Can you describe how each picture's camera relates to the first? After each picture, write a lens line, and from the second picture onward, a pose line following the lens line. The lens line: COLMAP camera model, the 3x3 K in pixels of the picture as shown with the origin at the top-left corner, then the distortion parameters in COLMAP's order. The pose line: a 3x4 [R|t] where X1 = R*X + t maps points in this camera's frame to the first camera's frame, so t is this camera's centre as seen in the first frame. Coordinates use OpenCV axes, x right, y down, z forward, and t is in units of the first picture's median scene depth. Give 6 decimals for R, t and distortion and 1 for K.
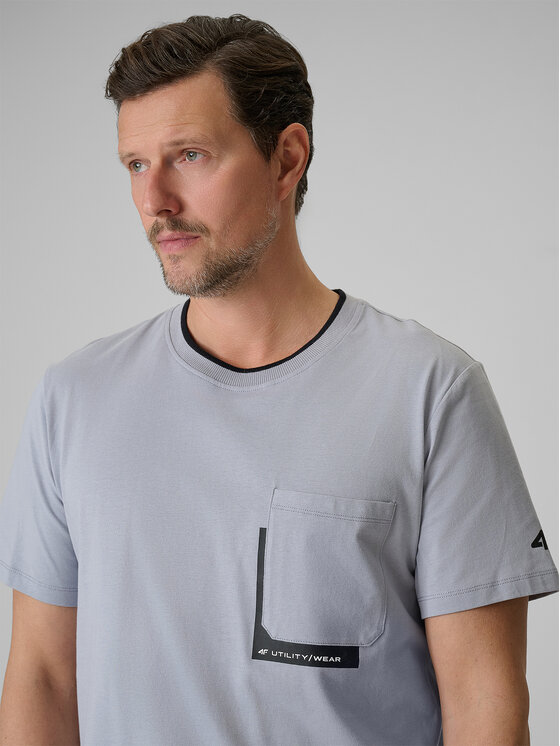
lens RADIAL K [[1202.3, 0, 280.8], [0, 1202.3, 377.2], [0, 0, 1]] dist [0.044181, 0.000000]
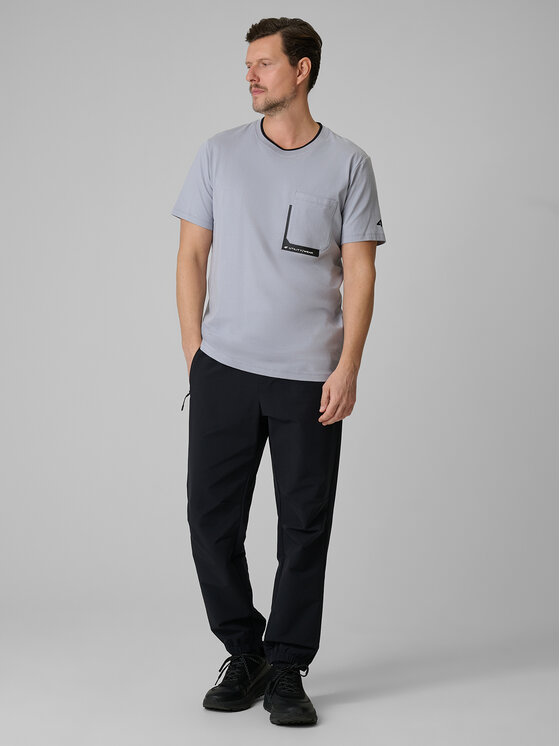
lens RADIAL K [[1202.3, 0, 280.0], [0, 1202.3, 374.5], [0, 0, 1]] dist [0.044181, 0.000000]
pose [[0.979803, 0.073724, 0.185877, -0.495935], [-0.107305, 0.978229, 0.177636, 0.008649], [-0.168734, -0.193994, 0.966383, -1.704541]]
